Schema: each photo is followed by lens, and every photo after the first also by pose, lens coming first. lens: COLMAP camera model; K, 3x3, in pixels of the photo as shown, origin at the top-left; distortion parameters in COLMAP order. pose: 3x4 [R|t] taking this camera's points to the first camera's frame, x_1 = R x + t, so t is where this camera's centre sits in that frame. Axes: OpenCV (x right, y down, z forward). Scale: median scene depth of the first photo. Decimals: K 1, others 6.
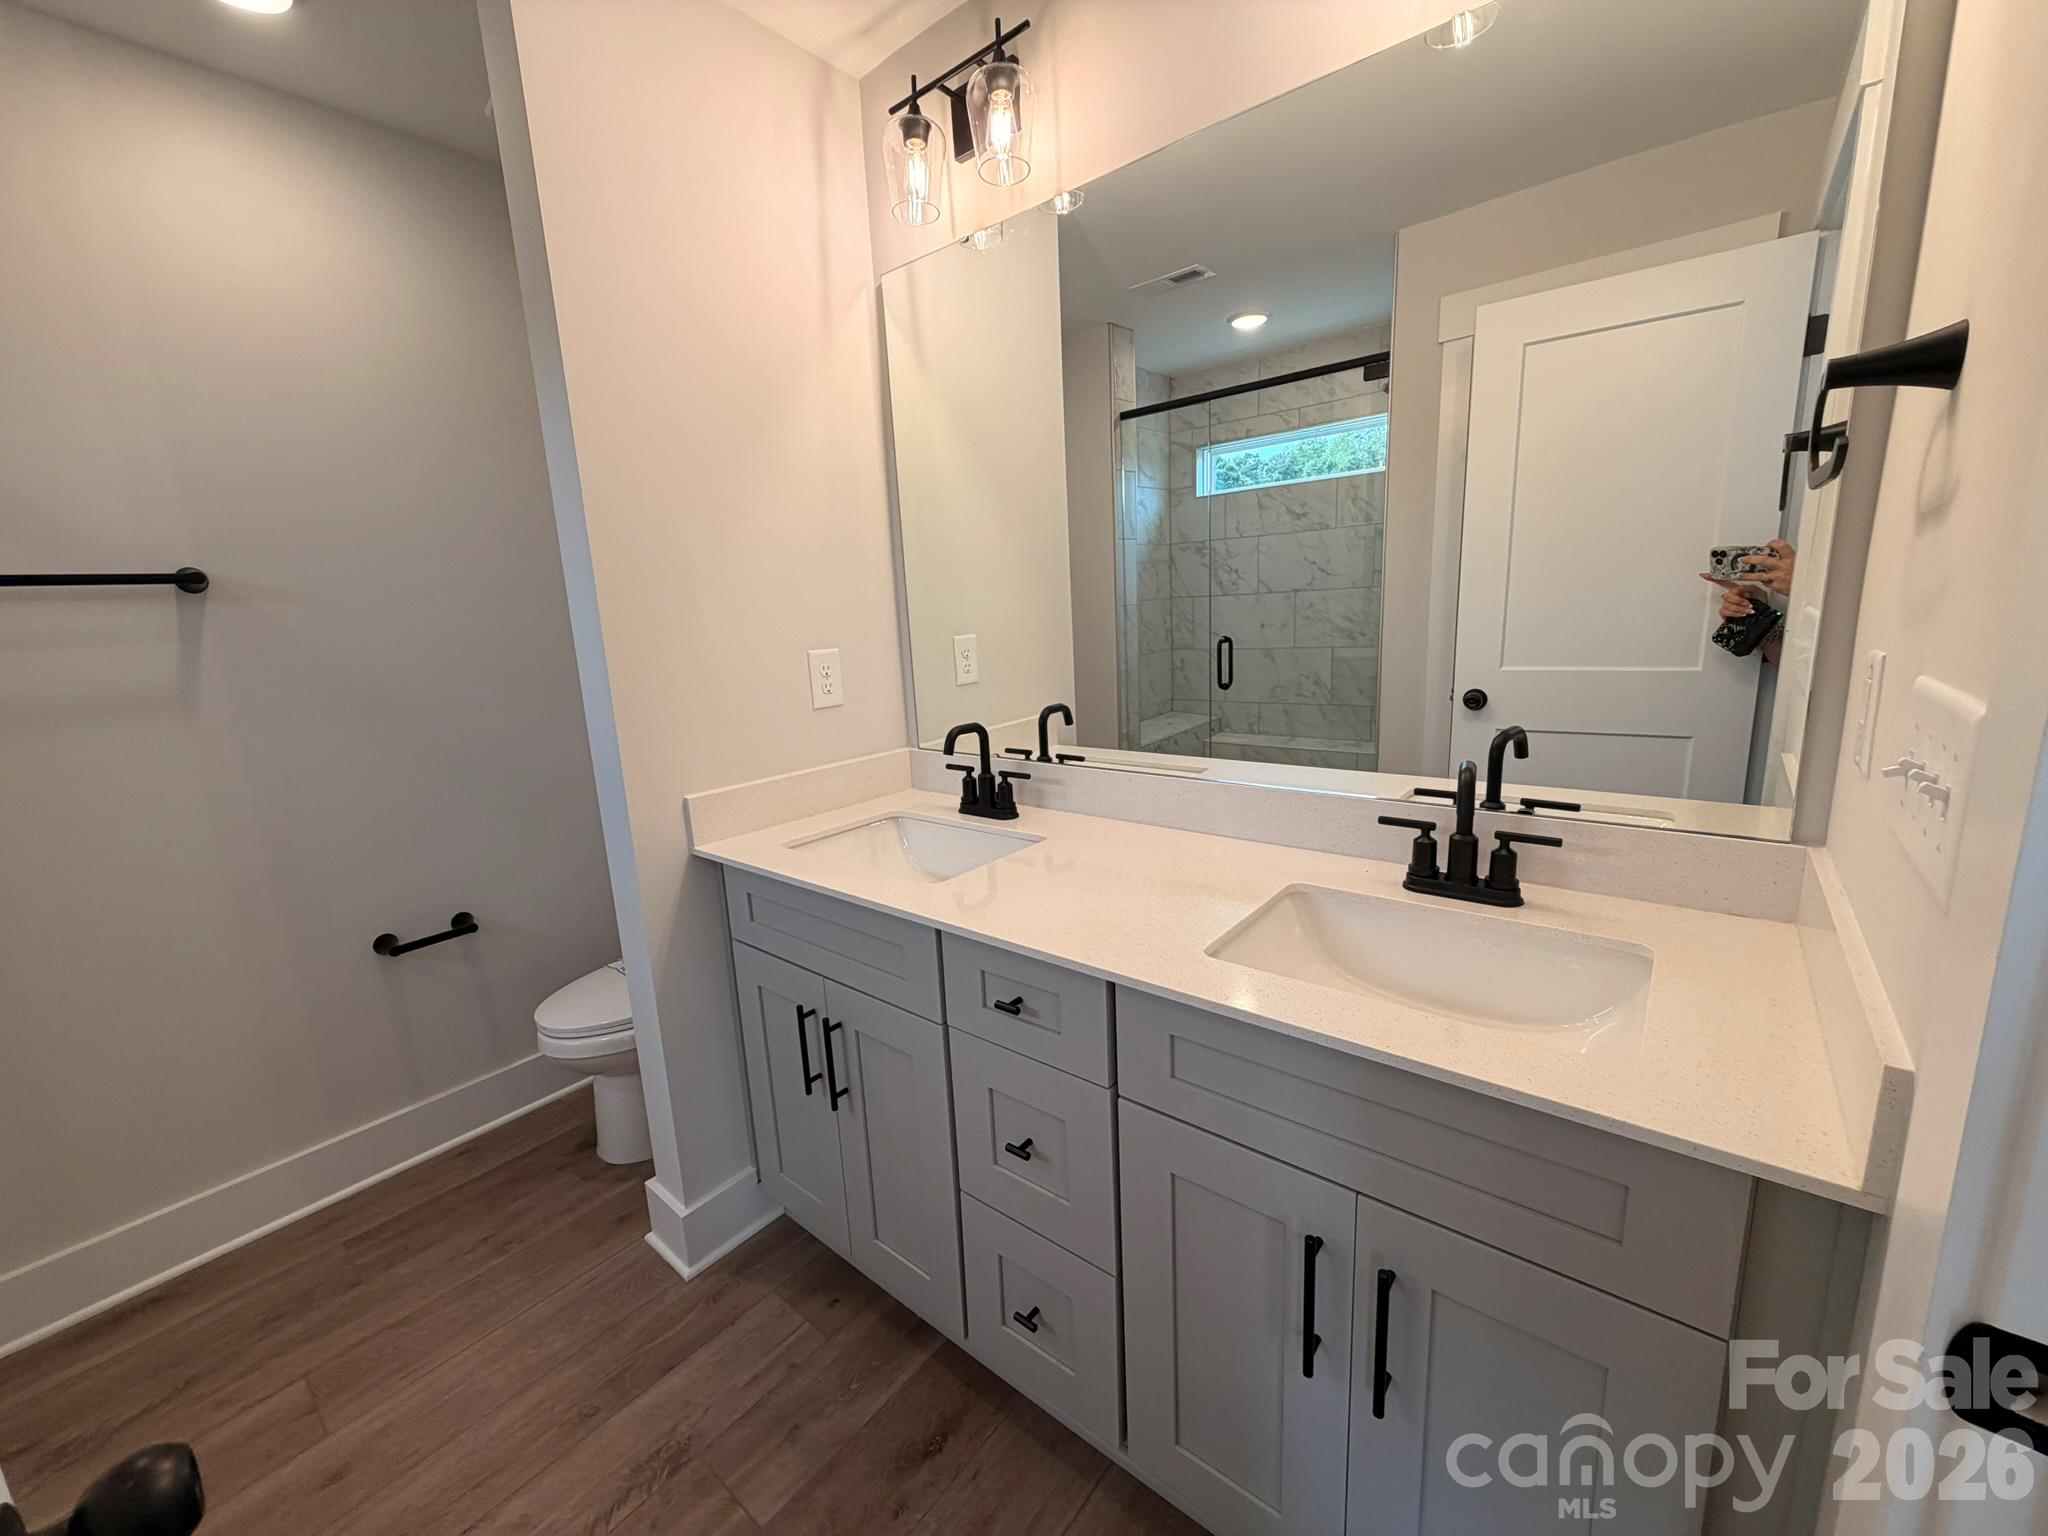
lens RADIAL K [[814.1, 0, 1019.8], [0, 814.1, 766.0], [0, 0, 1]] dist [0.000091, -0.000134]
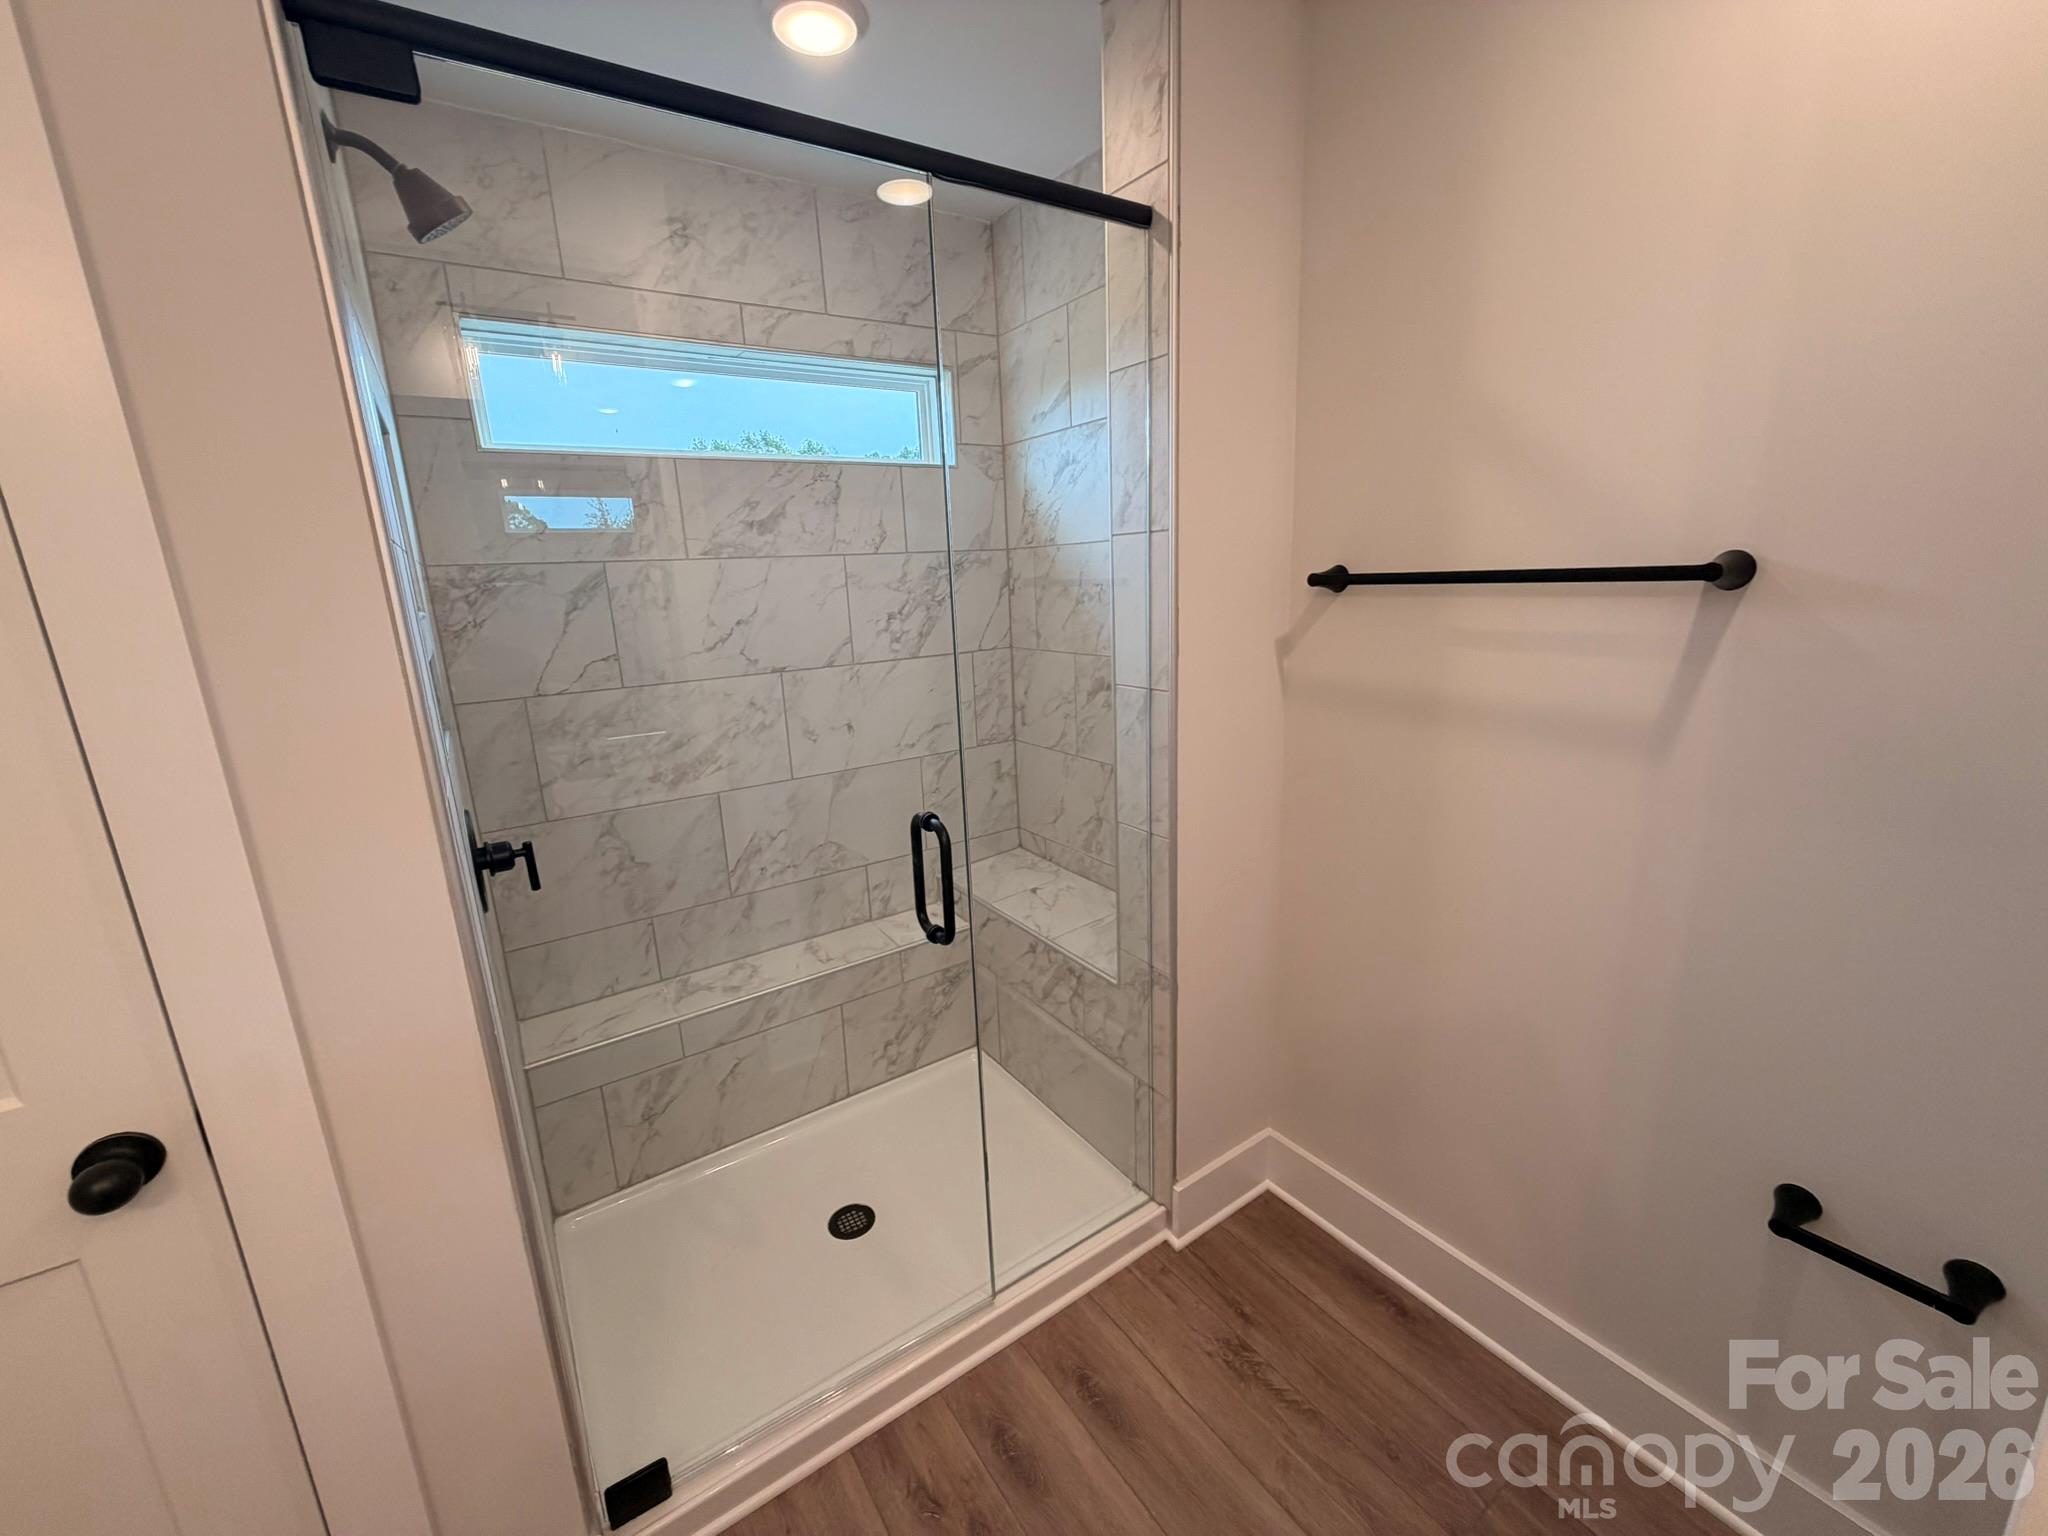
lens RADIAL K [[813.8, 0, 1017.2], [0, 813.8, 766.5], [0, 0, 1]] dist [-0.000060, 0.000384]
pose [[-0.283267, 0.286769, -0.915163, -0.273453], [-0.138995, 0.931897, 0.335035, -0.268221], [0.948915, 0.222107, -0.224116, 0.782772]]
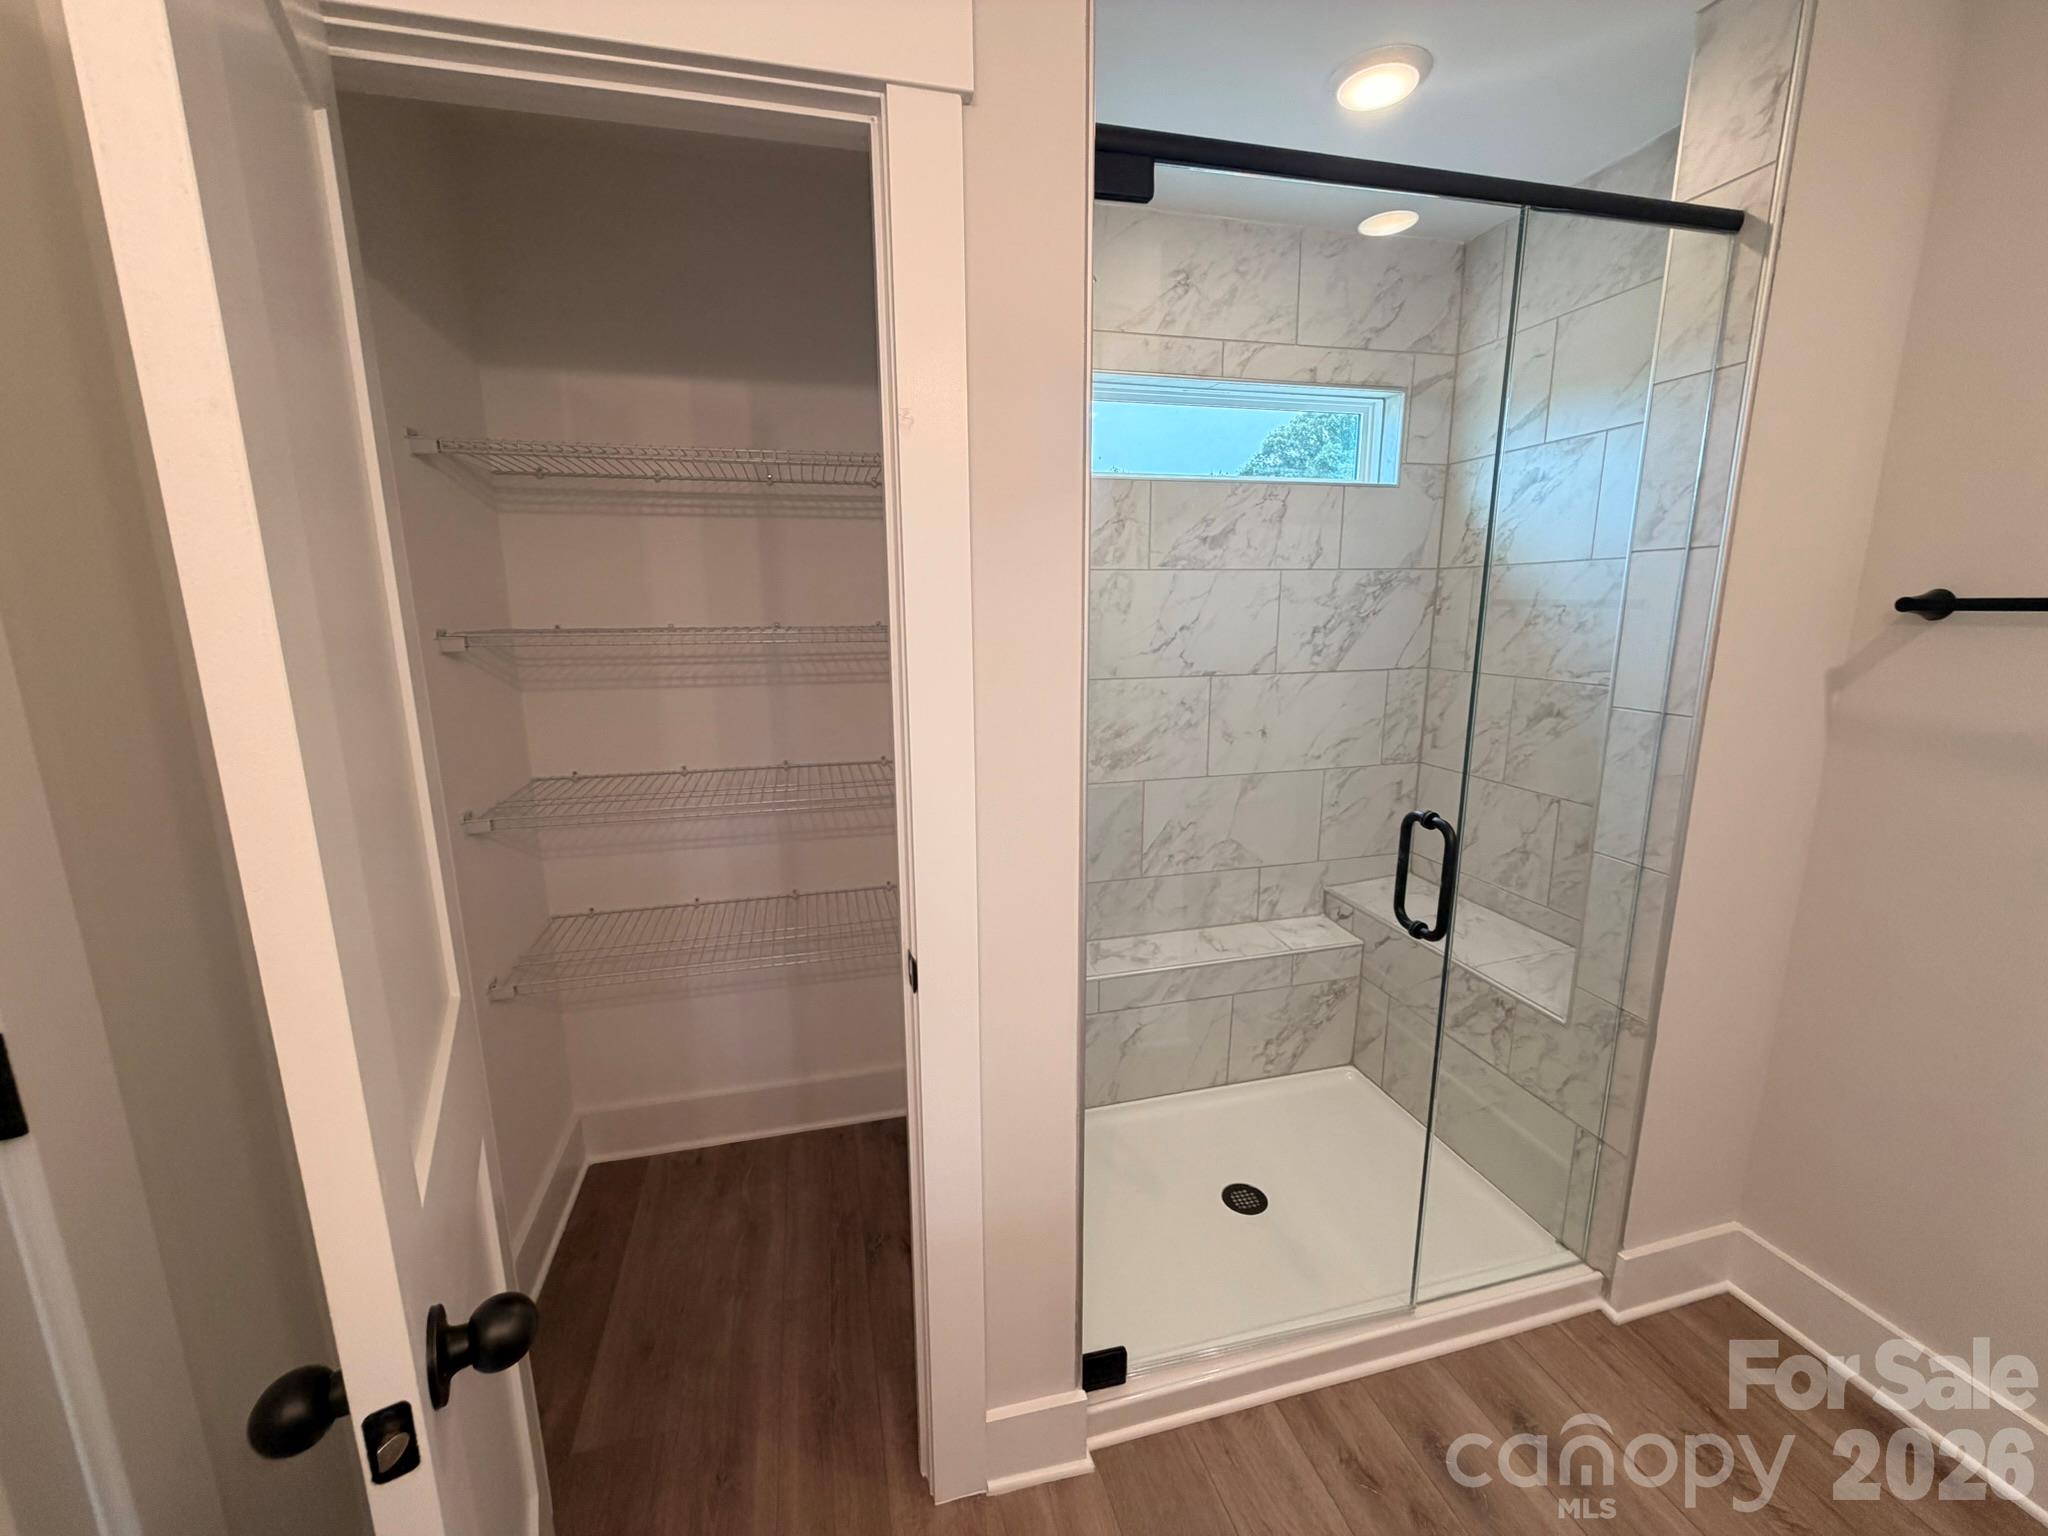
lens RADIAL K [[814.1, 0, 1019.8], [0, 814.1, 766.0], [0, 0, 1]] dist [0.000091, -0.000134]
pose [[-0.589233, 0.215674, -0.778646, -0.035931], [-0.125236, 0.927687, 0.351728, -0.219382], [0.798199, 0.304764, -0.519613, 0.573037]]
